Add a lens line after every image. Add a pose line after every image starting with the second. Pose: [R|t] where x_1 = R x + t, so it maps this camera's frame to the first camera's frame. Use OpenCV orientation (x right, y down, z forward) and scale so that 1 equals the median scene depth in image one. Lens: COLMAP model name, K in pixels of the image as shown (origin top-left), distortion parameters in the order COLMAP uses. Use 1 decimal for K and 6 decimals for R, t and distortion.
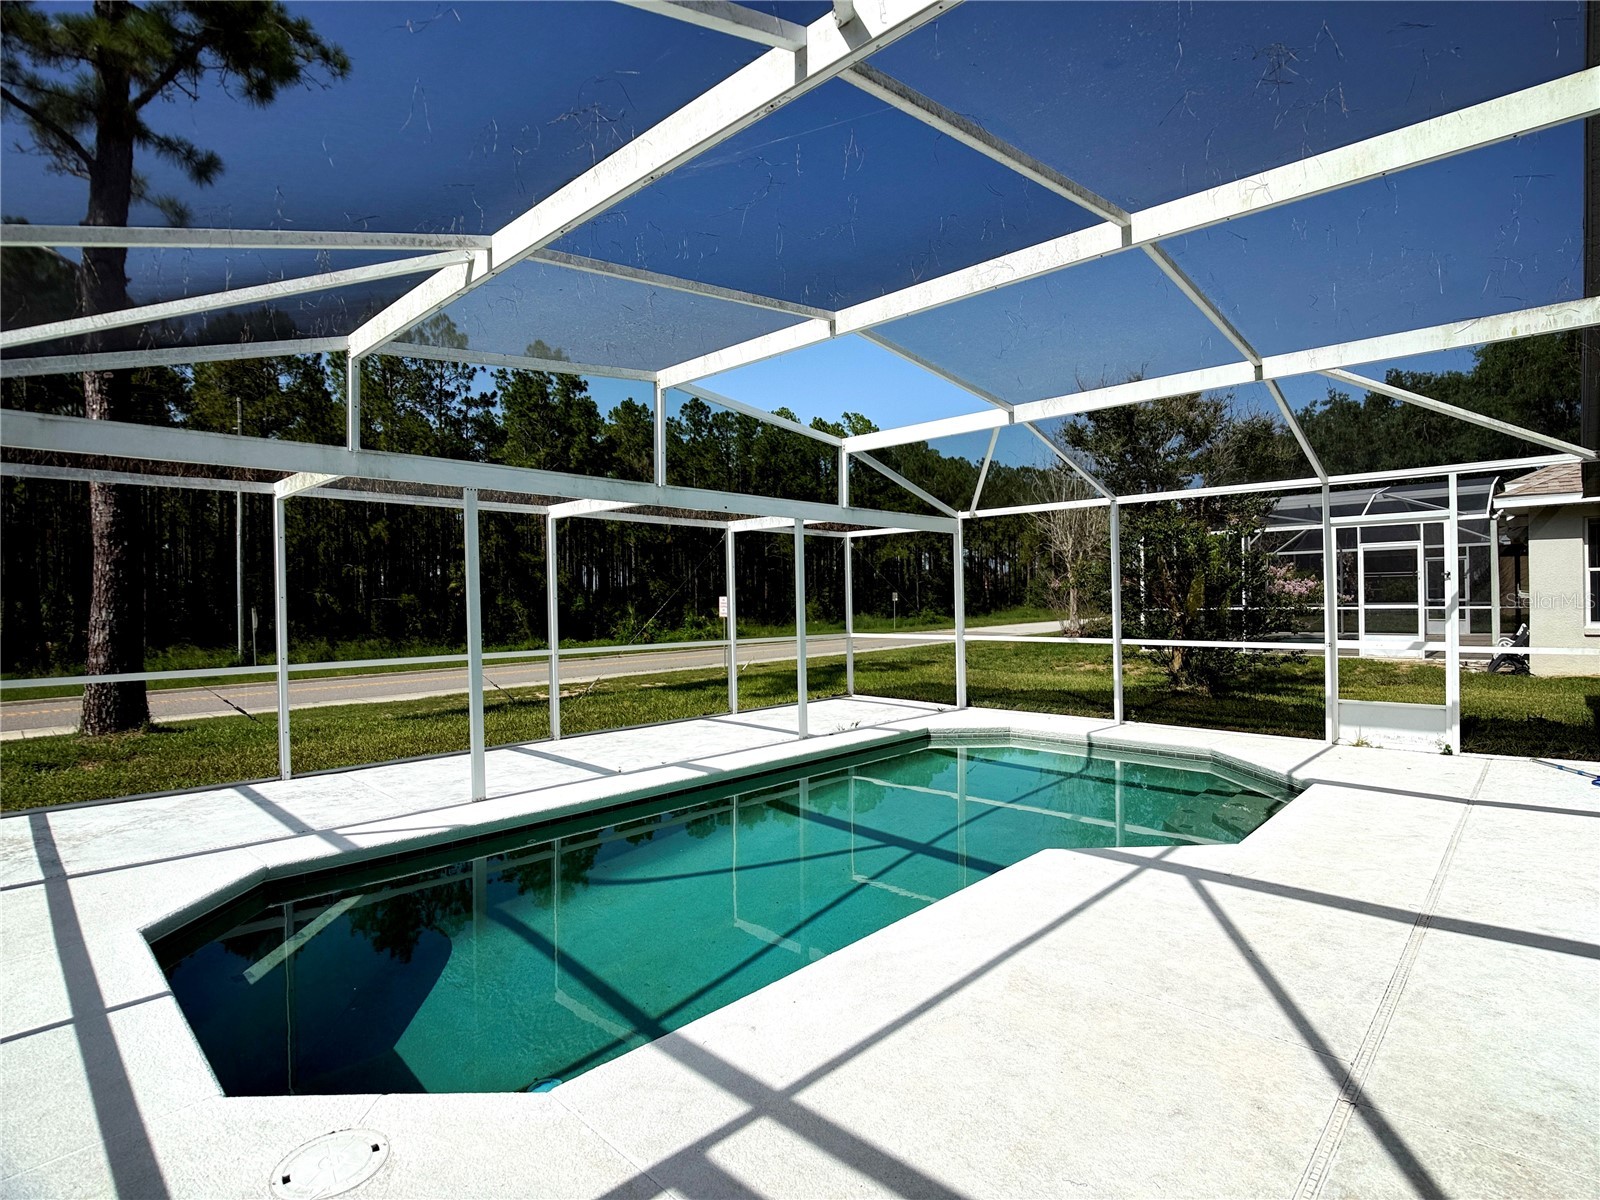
lens RADIAL K [[807.6, 0, 809.8], [0, 807.6, 603.5], [0, 0, 1]] dist [-0.008553, -0.005700]
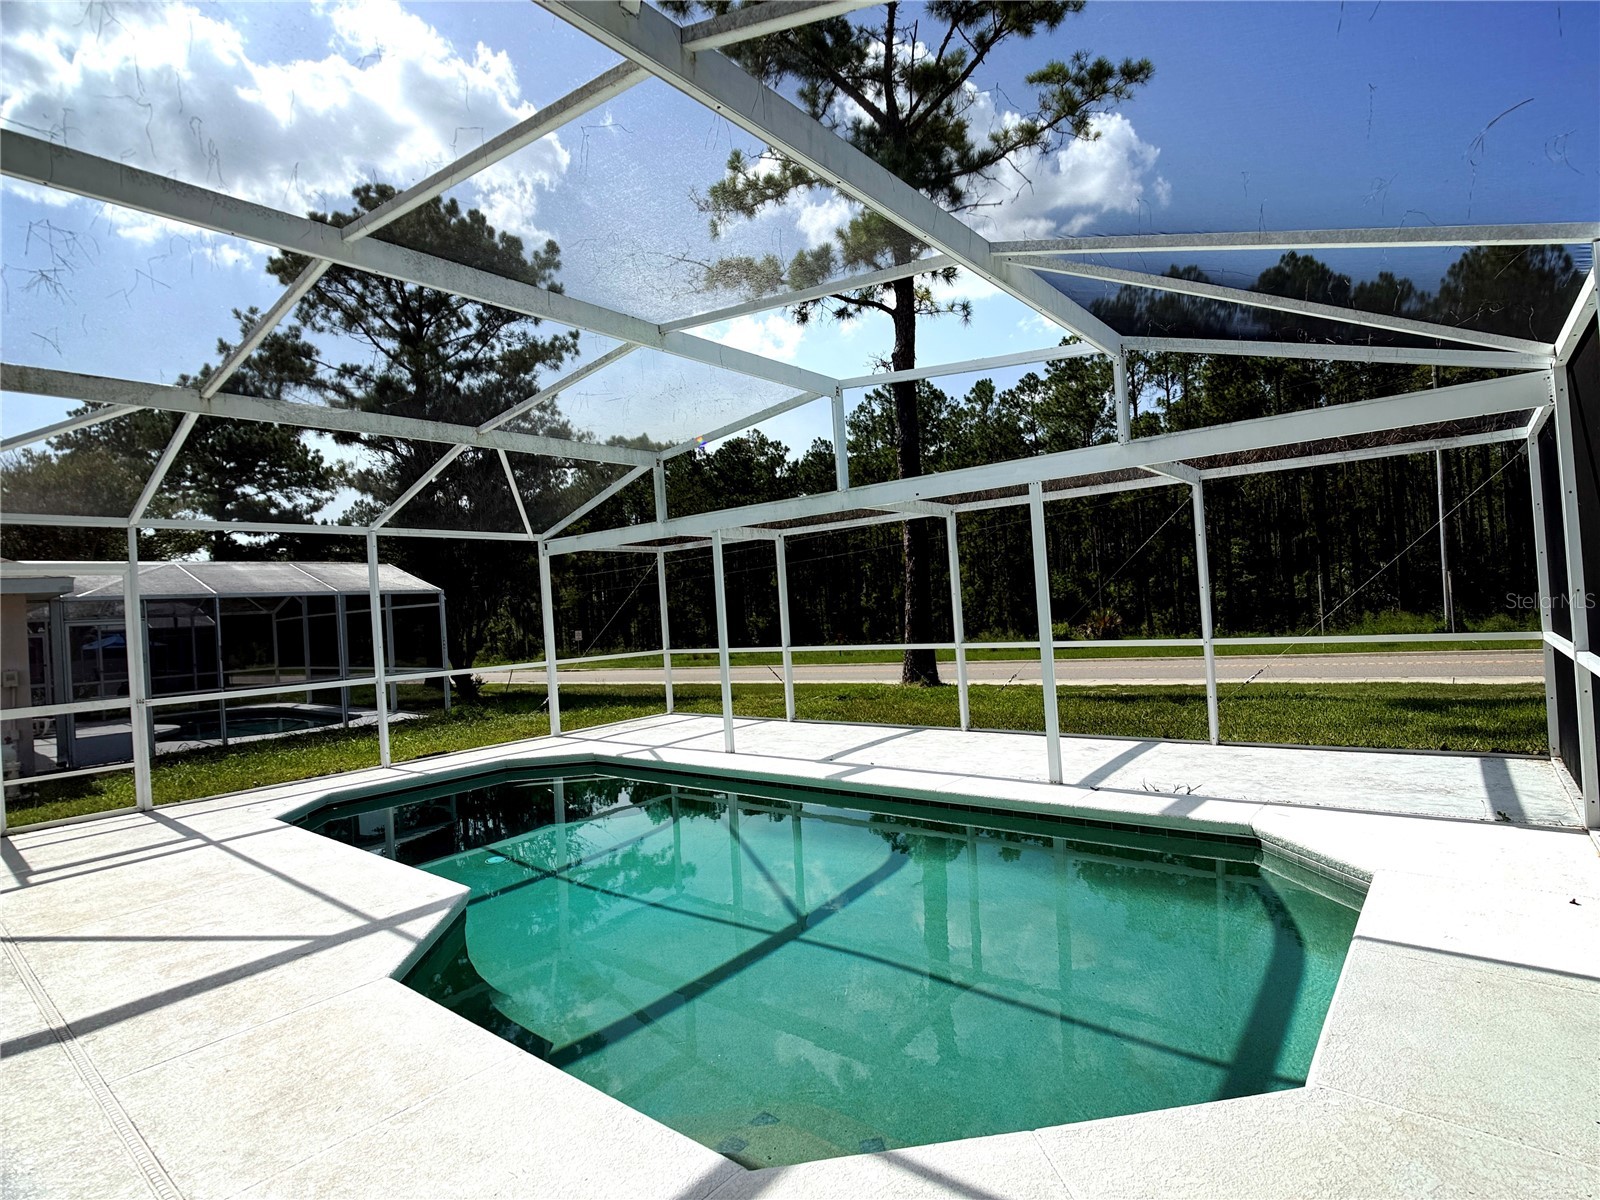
lens RADIAL K [[807.6, 0, 809.8], [0, 807.6, 603.5], [0, 0, 1]] dist [-0.008553, -0.005700]
pose [[0.082439, 0.001264, -0.996595, 0.599743], [0.054318, 0.998507, 0.005760, -0.008701], [0.995115, -0.054608, 0.082247, 0.624866]]
